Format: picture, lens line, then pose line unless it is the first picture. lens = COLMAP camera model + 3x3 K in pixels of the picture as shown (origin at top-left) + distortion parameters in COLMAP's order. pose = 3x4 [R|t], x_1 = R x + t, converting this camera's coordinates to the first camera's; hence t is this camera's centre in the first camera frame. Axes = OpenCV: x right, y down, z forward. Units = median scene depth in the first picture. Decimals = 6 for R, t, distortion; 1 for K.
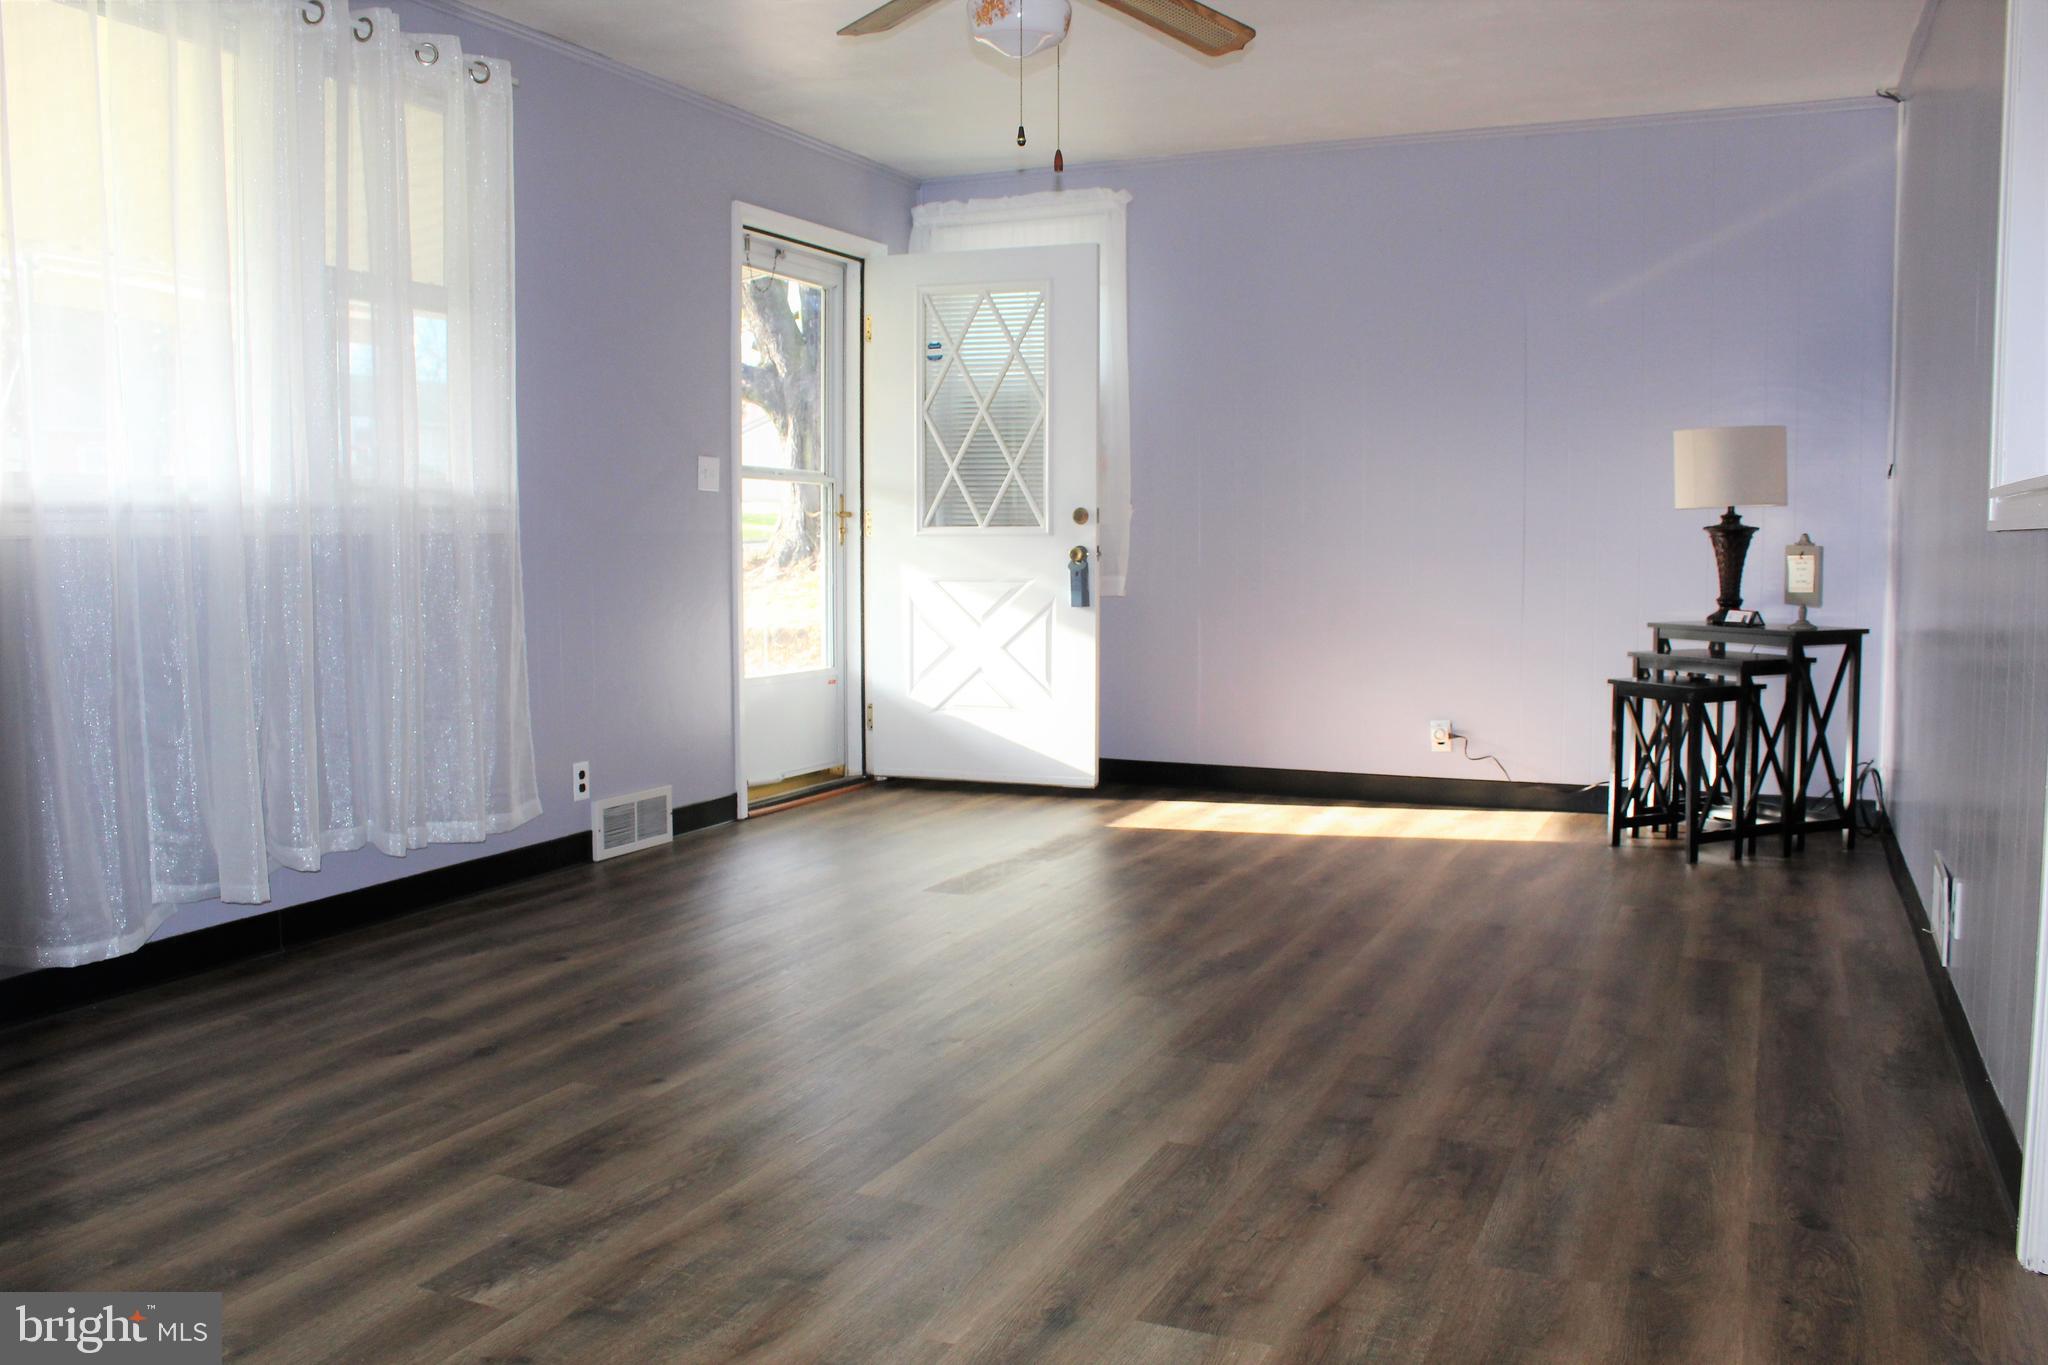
lens RADIAL K [[1697.5, 0, 1024.0], [0, 1697.5, 682.5], [0, 0, 1]] dist [-0.157727, 0.125393]
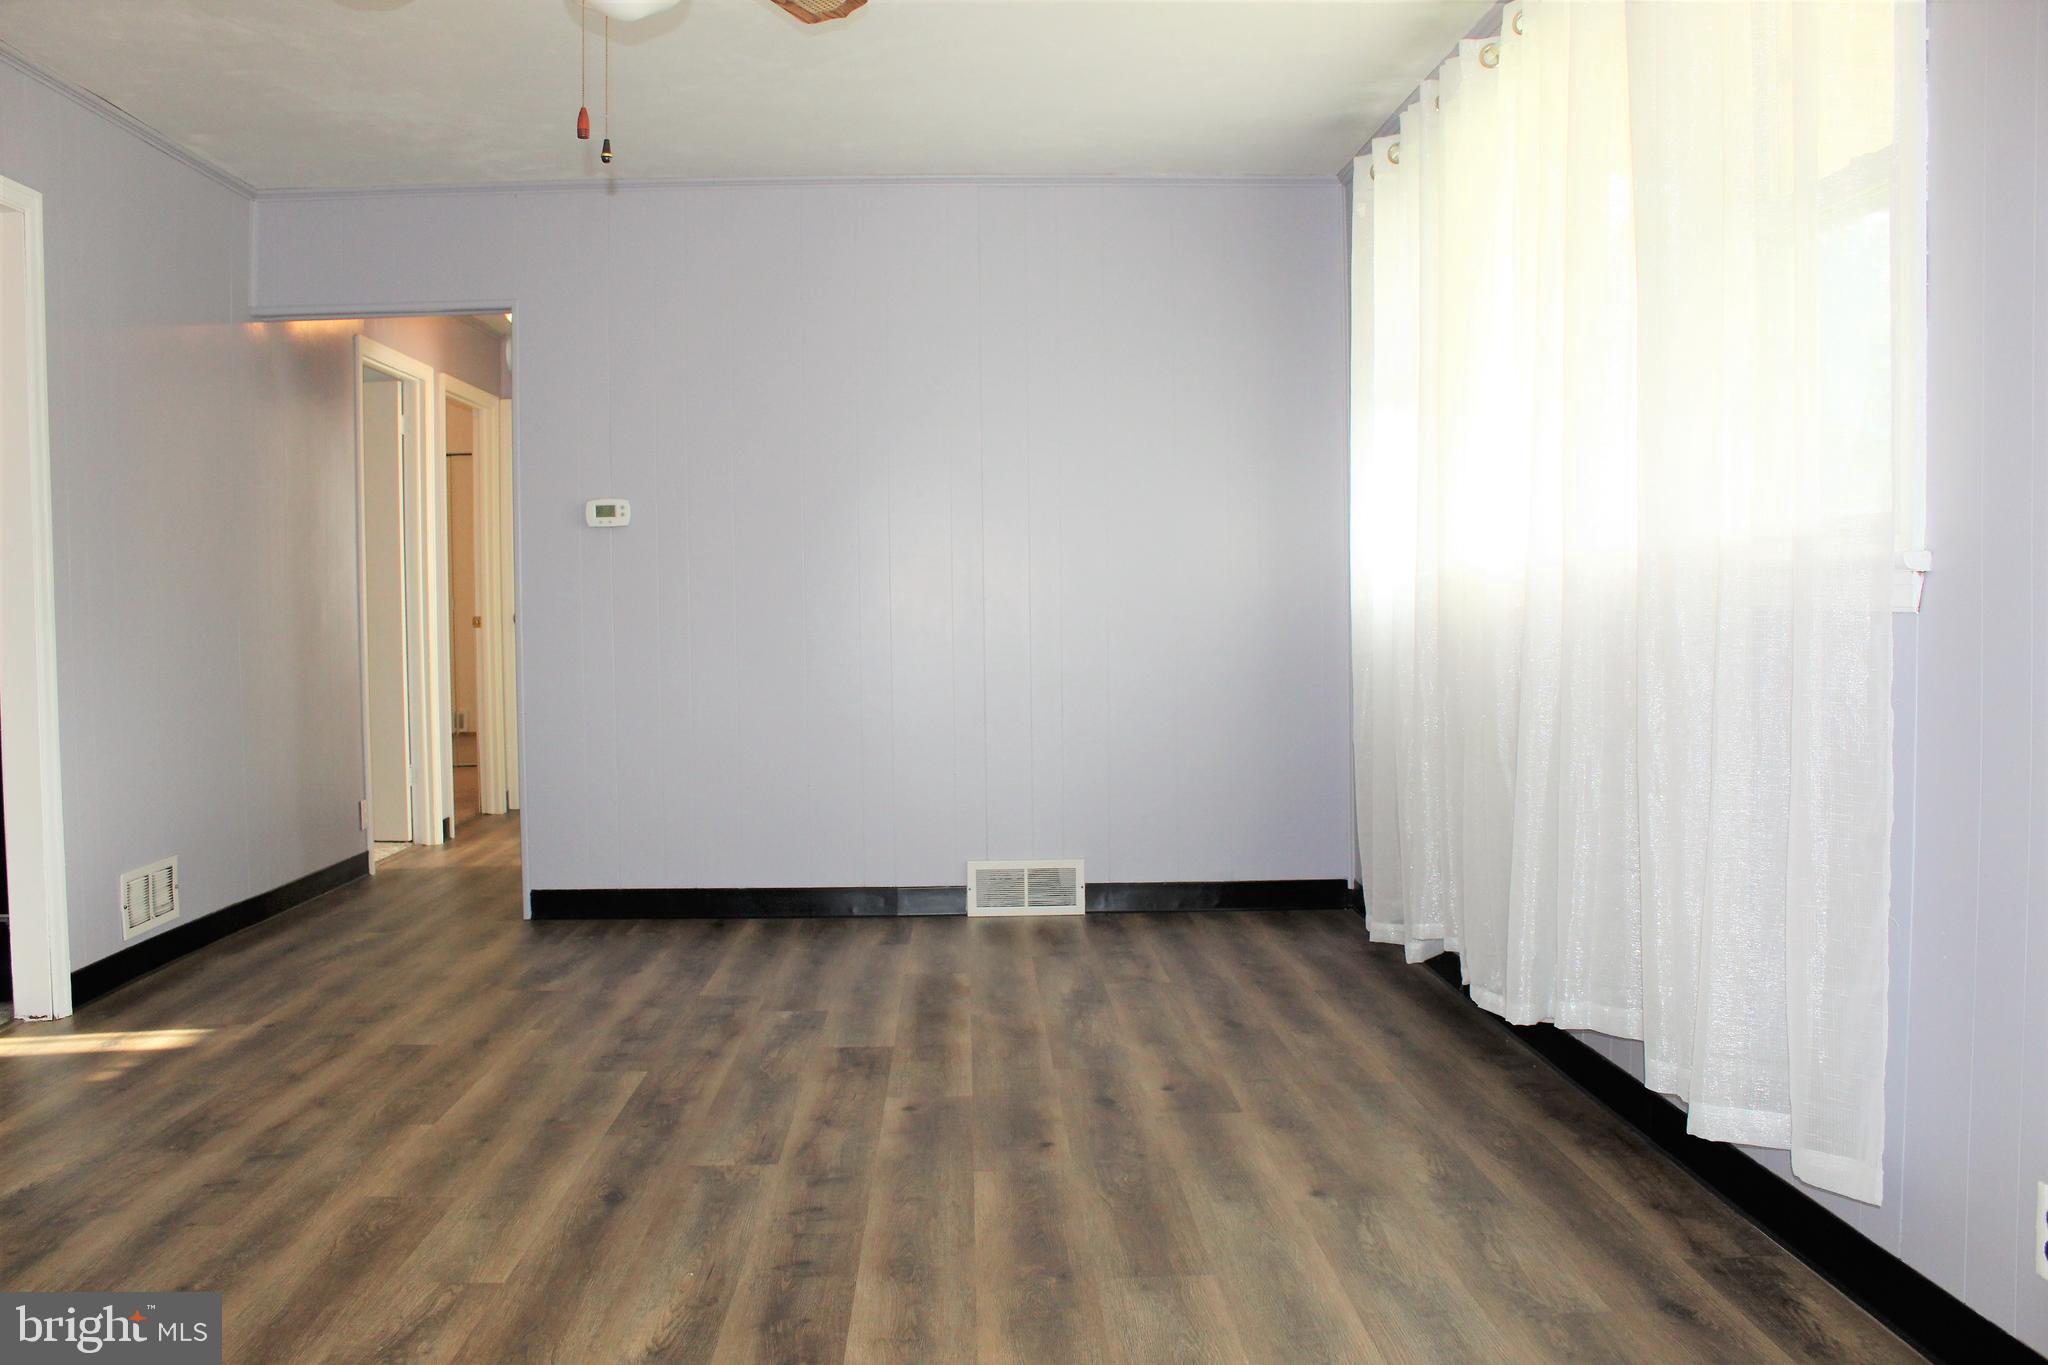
lens RADIAL K [[1697.5, 0, 1024.0], [0, 1697.5, 682.5], [0, 0, 1]] dist [-0.157727, 0.125393]
pose [[-0.896001, 0.031858, -0.442908, 0.217225], [-0.025103, 0.992194, 0.122150, -0.198352], [0.443342, 0.120565, -0.888207, 2.163812]]
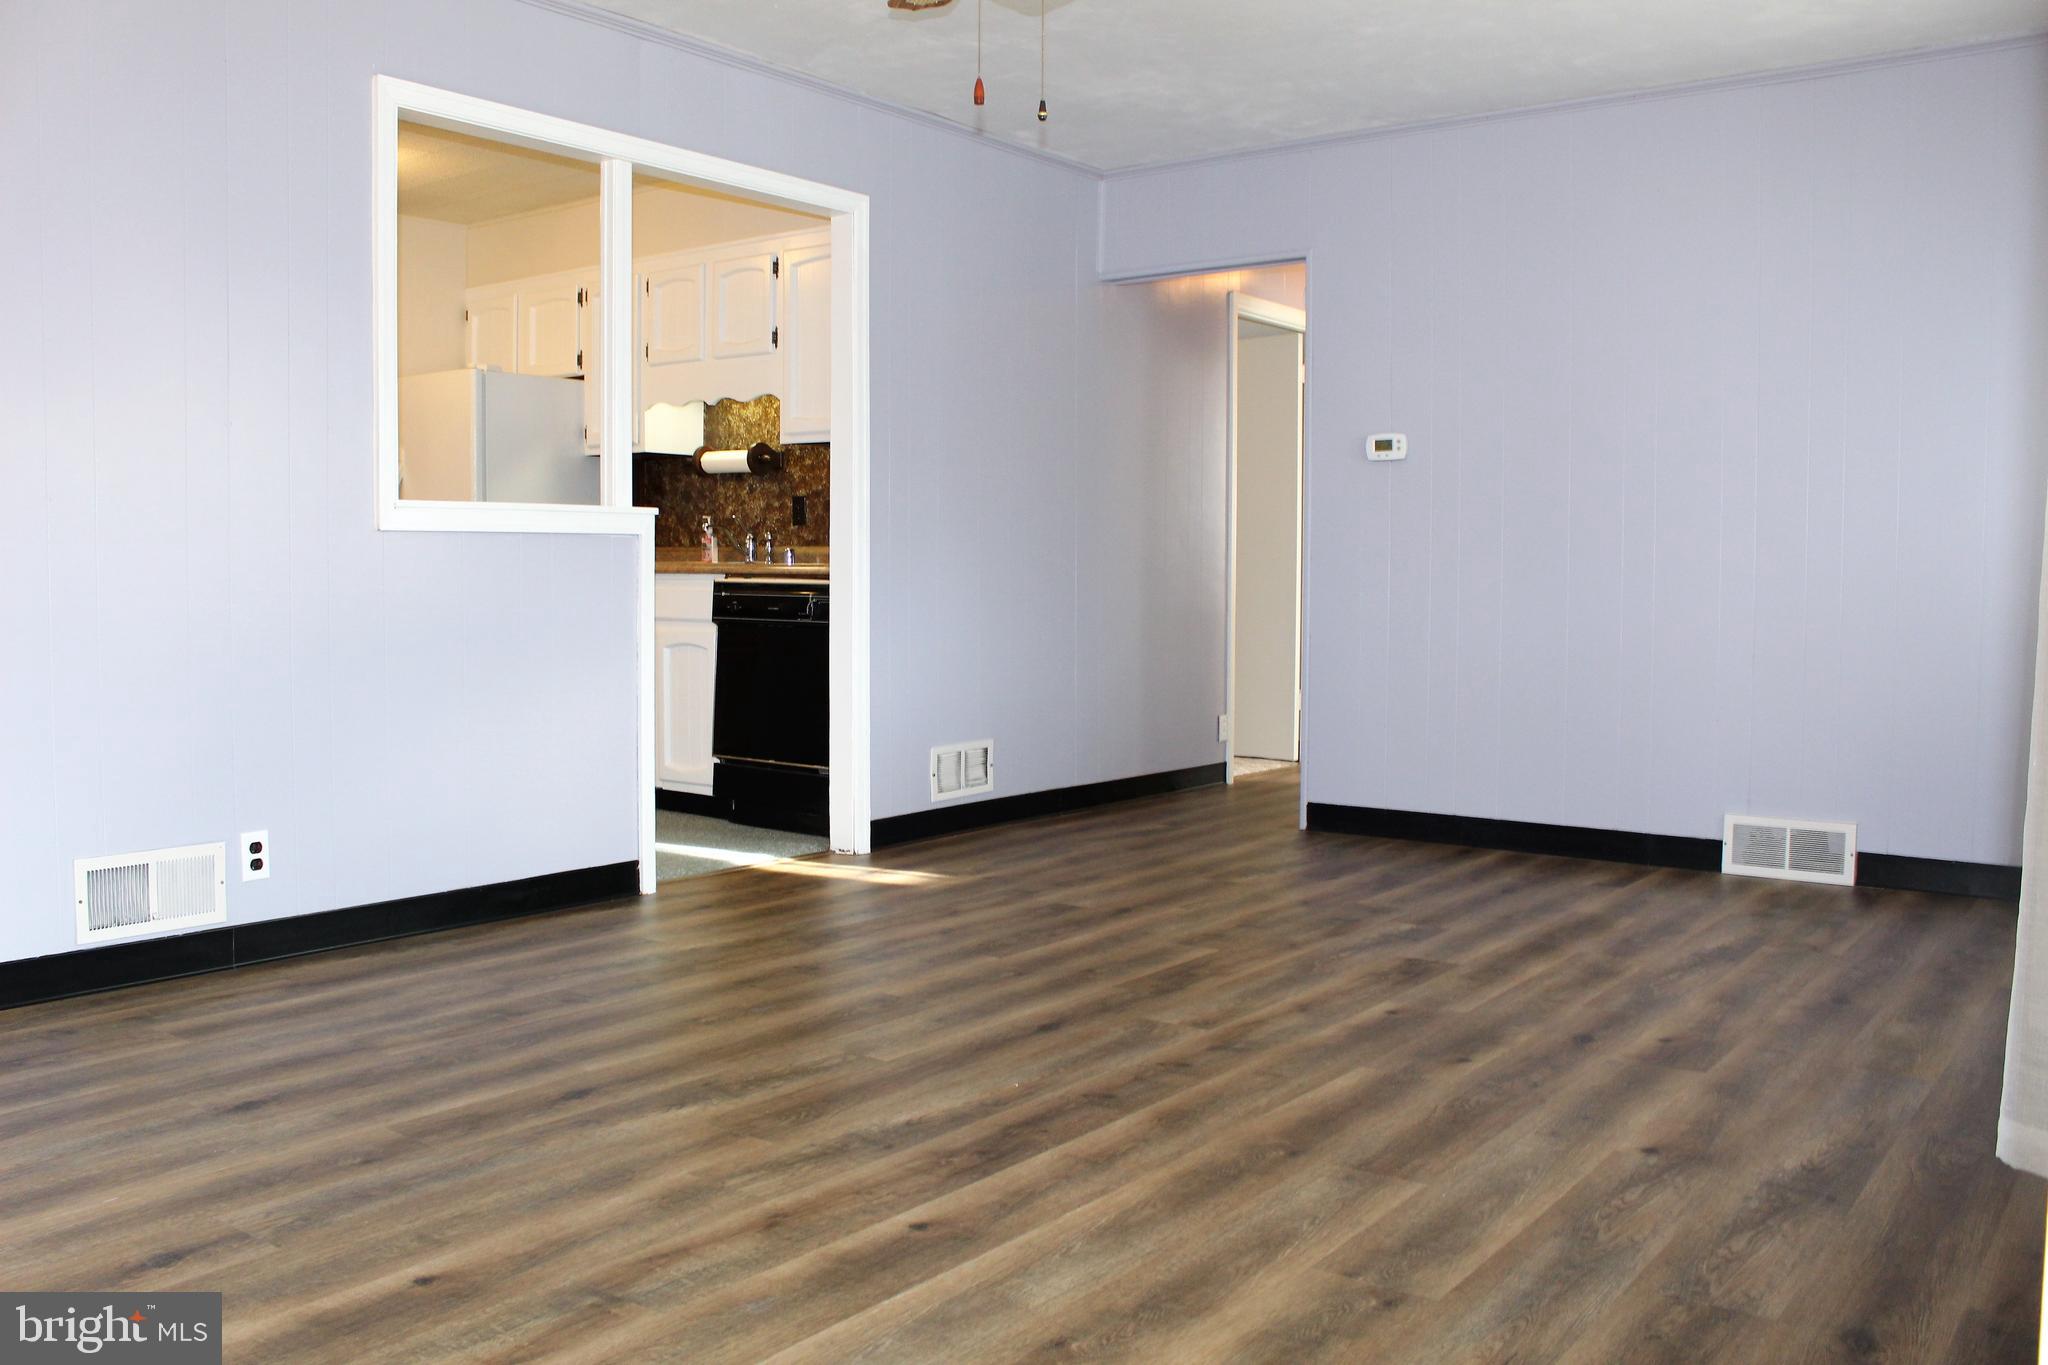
lens RADIAL K [[1697.5, 0, 1024.0], [0, 1697.5, 682.5], [0, 0, 1]] dist [-0.157727, 0.125393]
pose [[-0.978410, -0.017869, 0.205900, -0.222479], [0.012874, 0.989051, 0.147013, -0.165502], [-0.206273, 0.146490, -0.967467, 2.294921]]
